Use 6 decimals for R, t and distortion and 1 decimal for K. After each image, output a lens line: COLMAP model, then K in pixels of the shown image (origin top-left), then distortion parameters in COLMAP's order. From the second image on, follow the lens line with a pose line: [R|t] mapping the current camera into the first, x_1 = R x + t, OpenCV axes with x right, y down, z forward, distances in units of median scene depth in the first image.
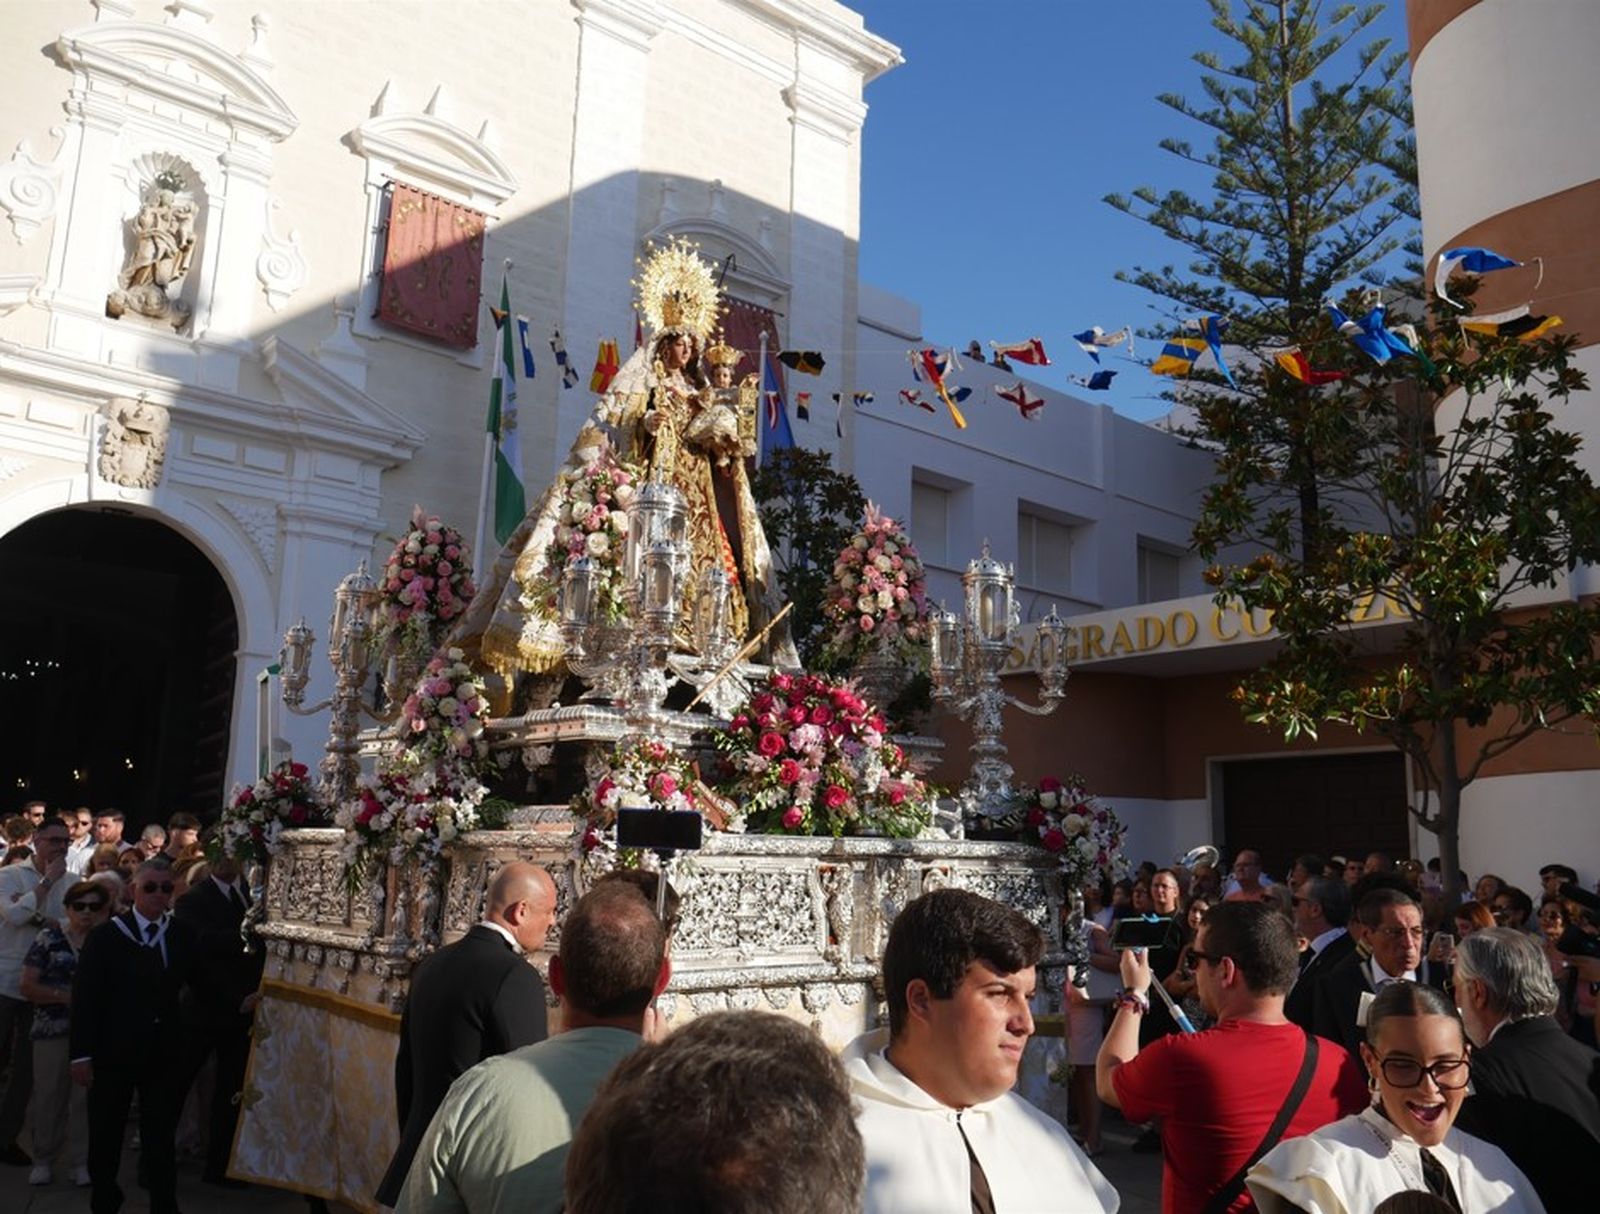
lens RADIAL K [[1401.1, 0, 806.2], [0, 1401.1, 596.6], [0, 0, 1]] dist [0.037716, -0.022905]
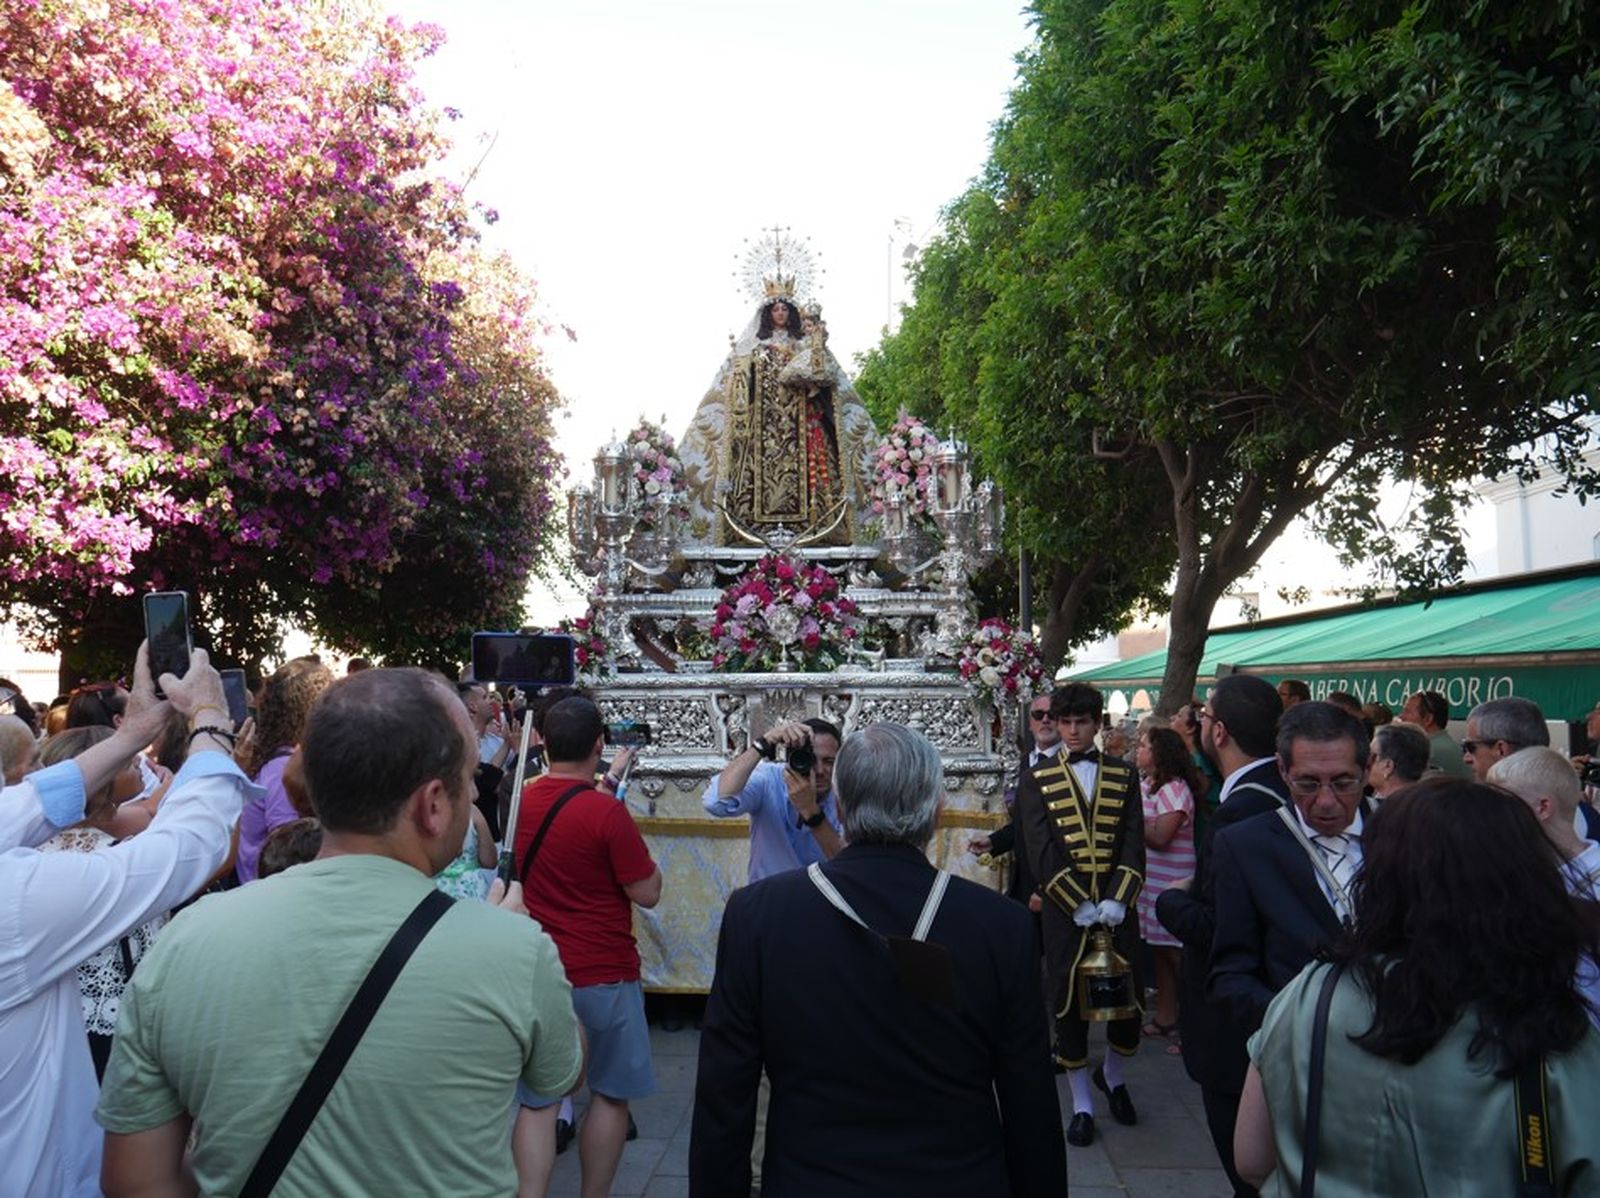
lens RADIAL K [[1348.0, 0, 796.4], [0, 1348.0, 592.0], [0, 0, 1]] dist [-0.017789, 0.002429]
pose [[0.759632, -0.079235, -0.645509, 0.799003], [0.134356, 0.990259, 0.036557, 0.042384], [0.636324, -0.114498, 0.762878, 0.020952]]
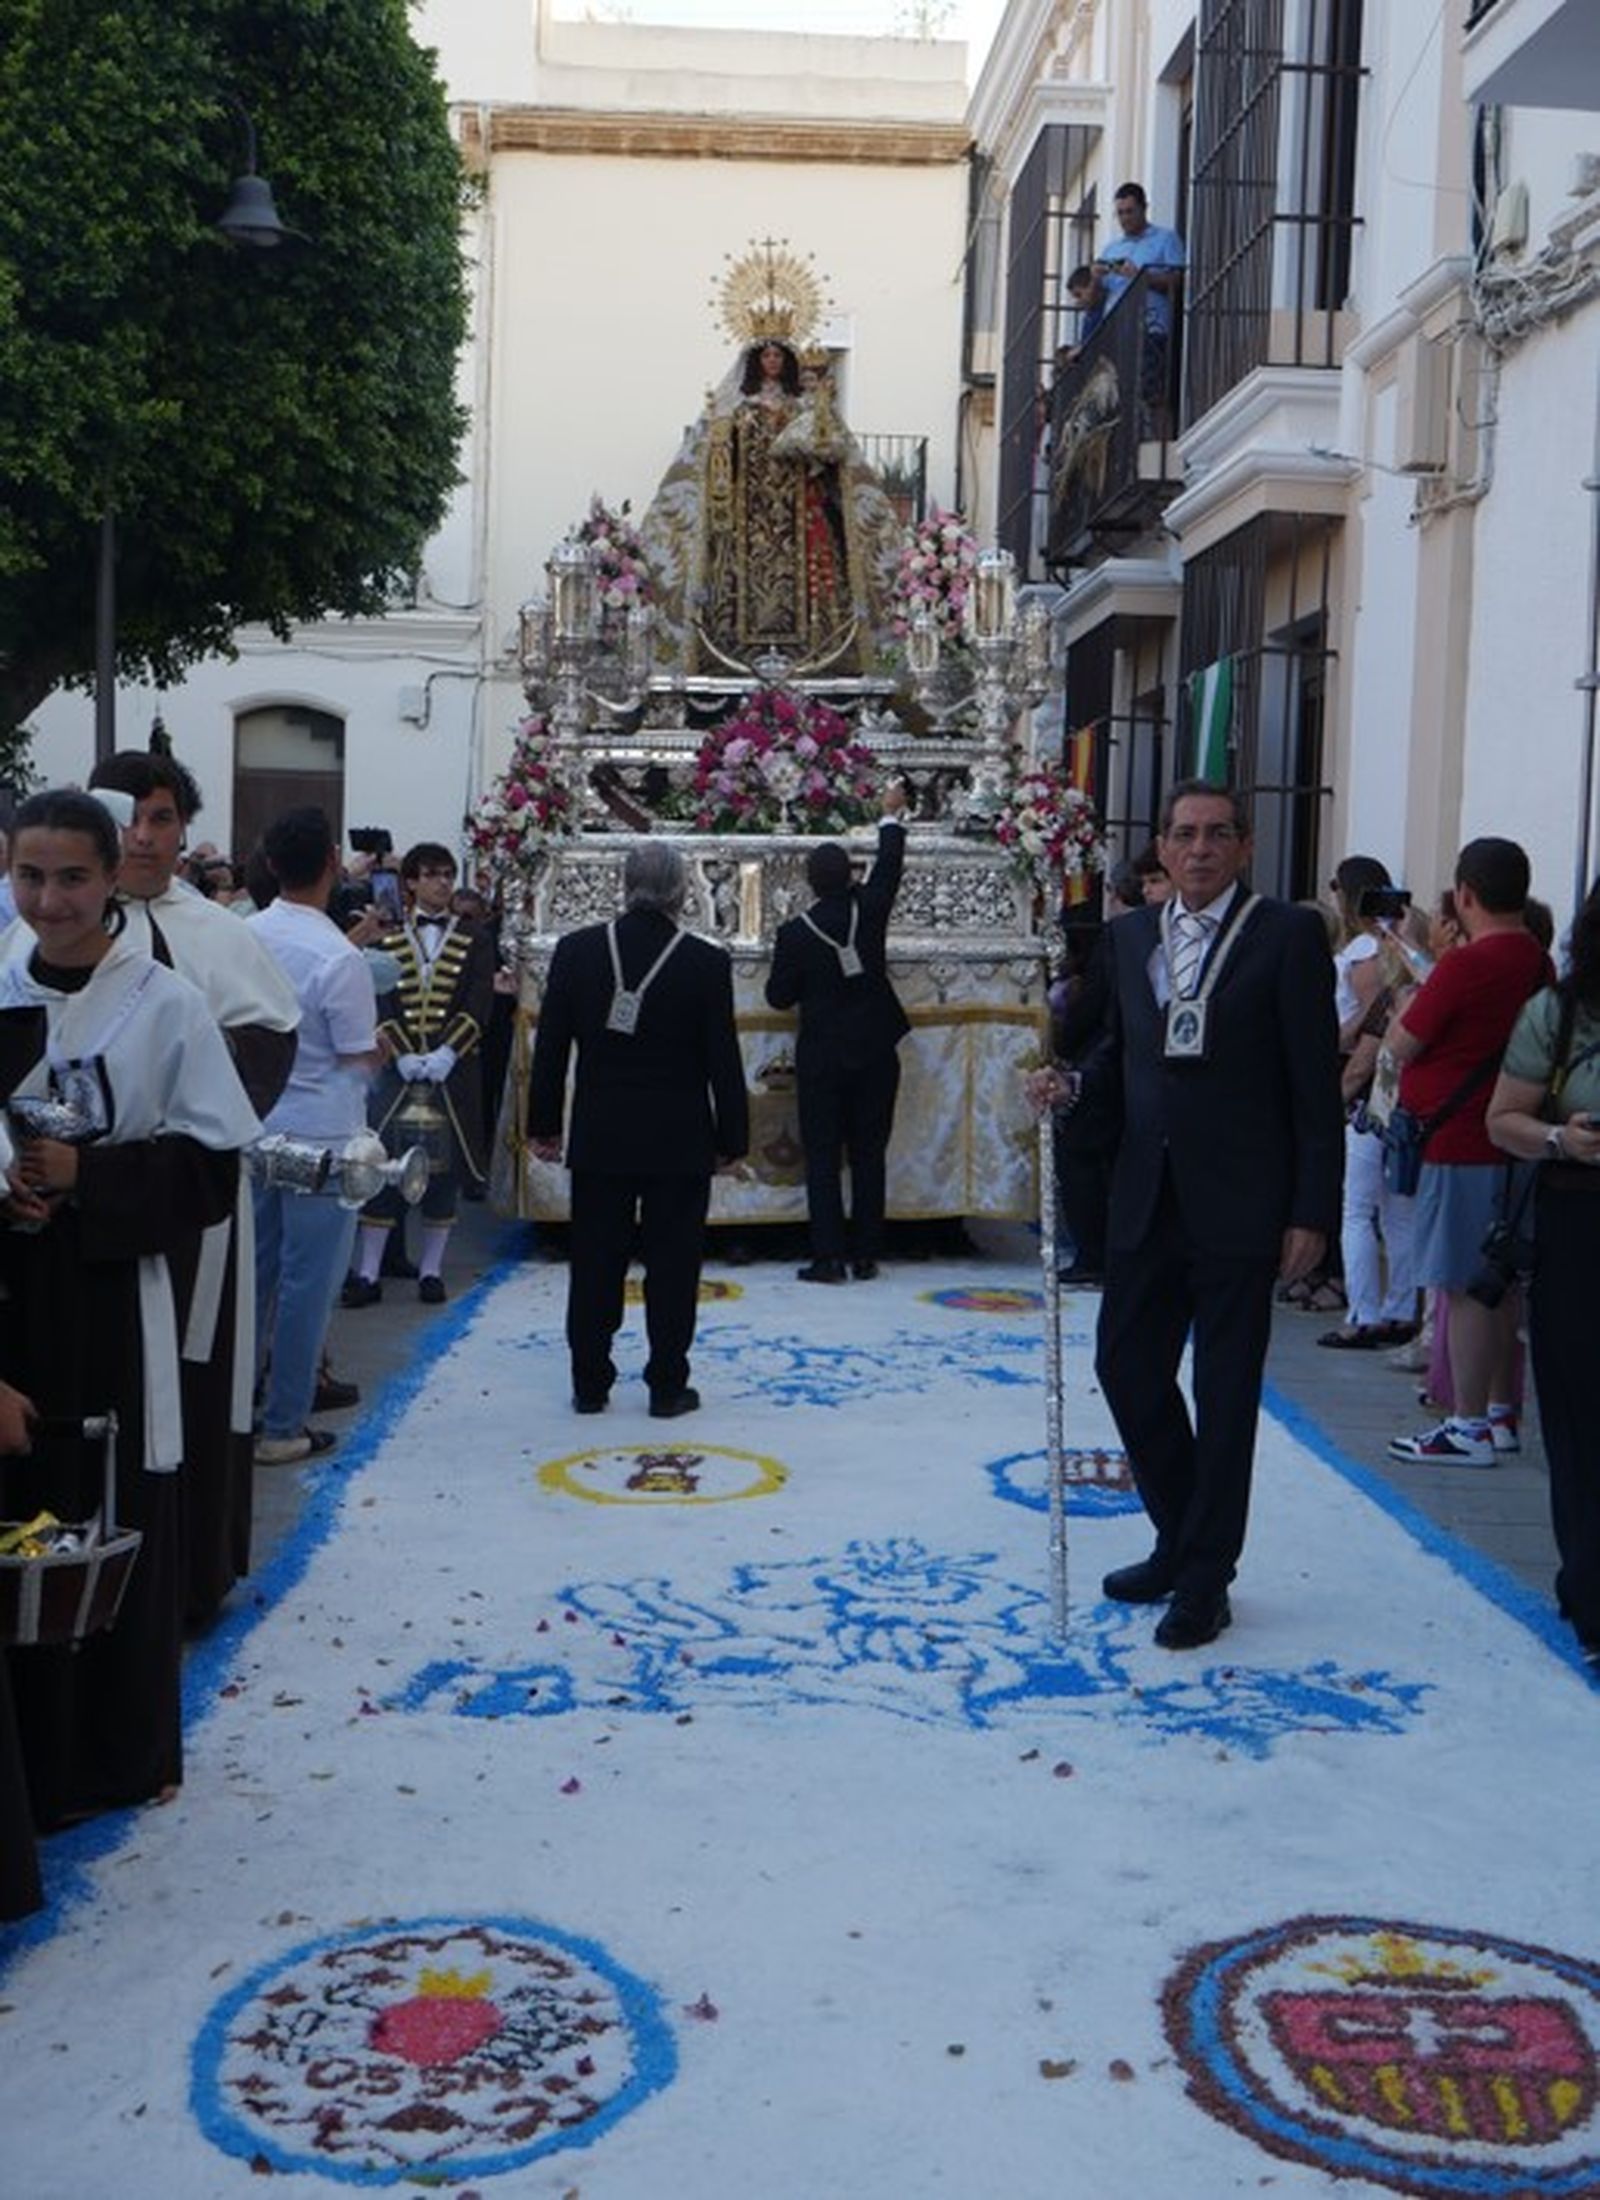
lens RADIAL K [[2631.8, 0, 809.6], [0, 2631.8, 1119.9], [0, 0, 1]] dist [-0.041462, 0.000000]
pose [[0.786354, 0.023983, -0.617311, 1.202851], [0.116646, 0.975508, 0.186486, 0.003850], [0.606664, -0.218651, 0.764297, -0.561292]]
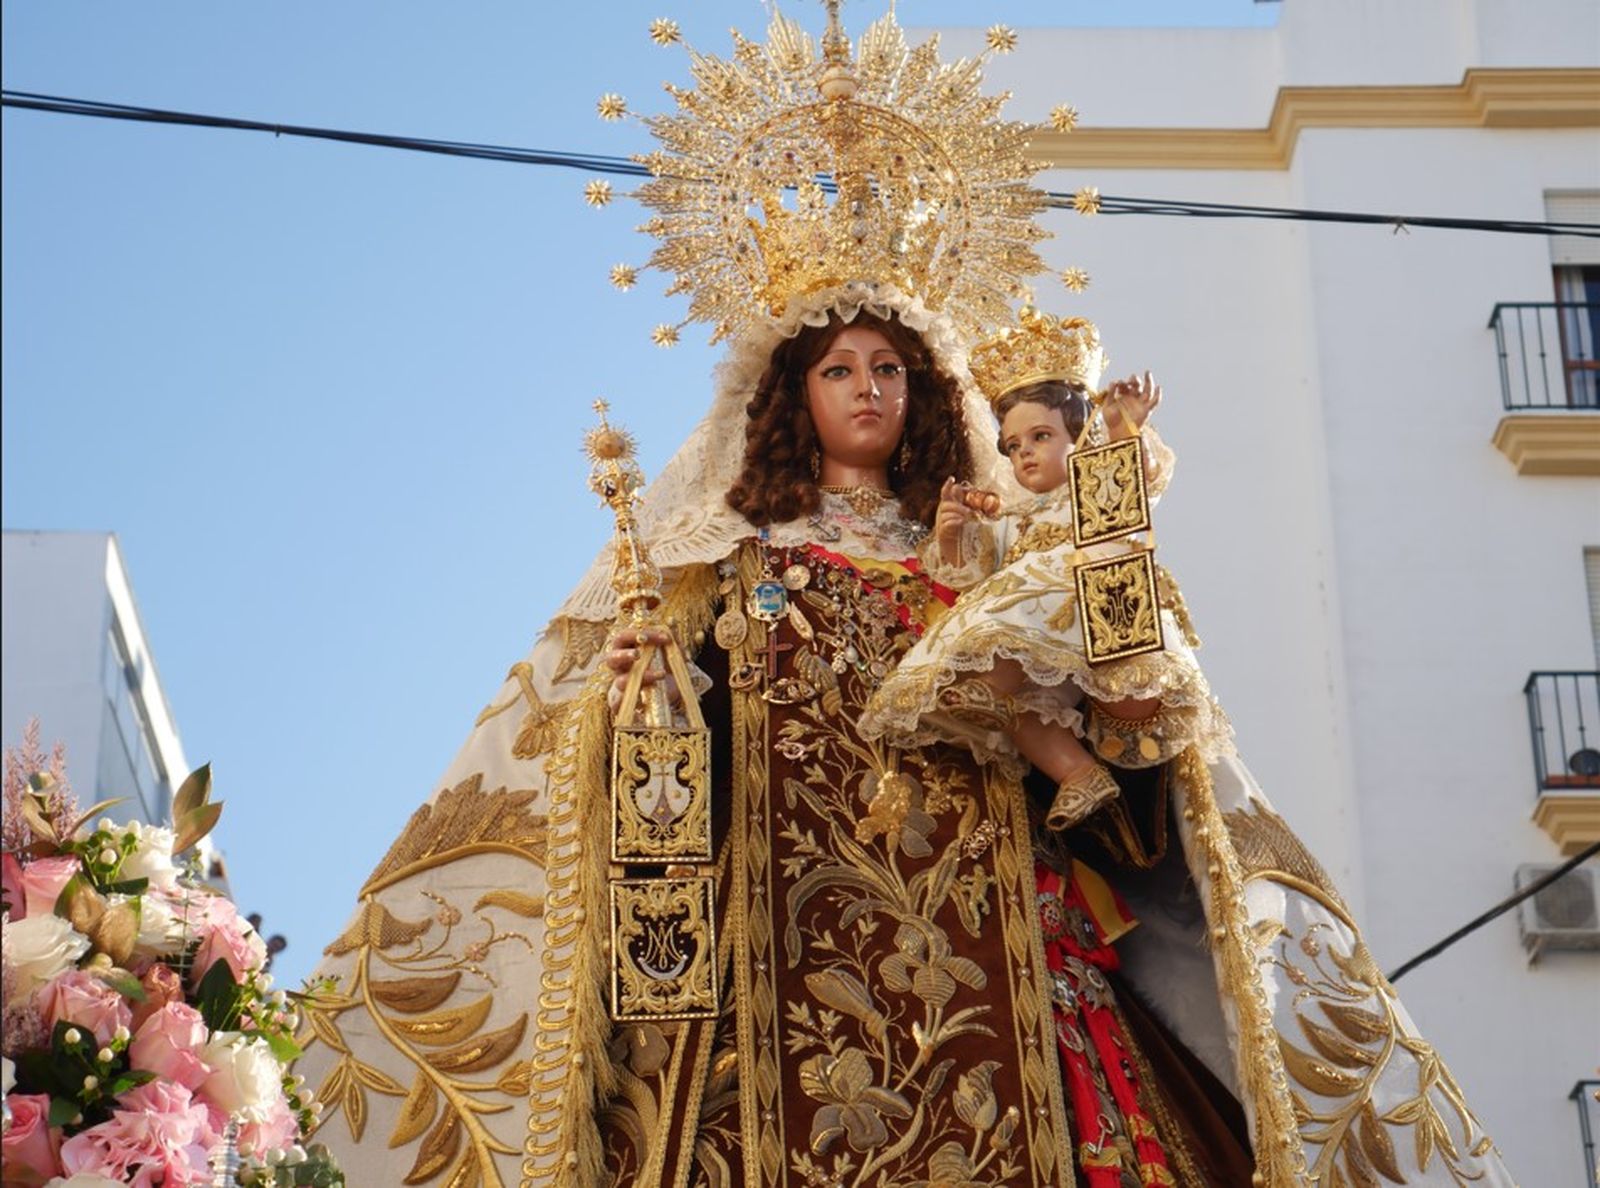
lens RADIAL K [[3864.8, 0, 794.4], [0, 3864.8, 596.9], [0, 0, 1]] dist [0.231239, 0.000000]
pose [[0.812268, -0.305609, -0.496814, 0.235698], [0.142446, 0.929896, -0.339122, 0.079632], [0.565624, 0.204689, 0.798857, 0.545250]]
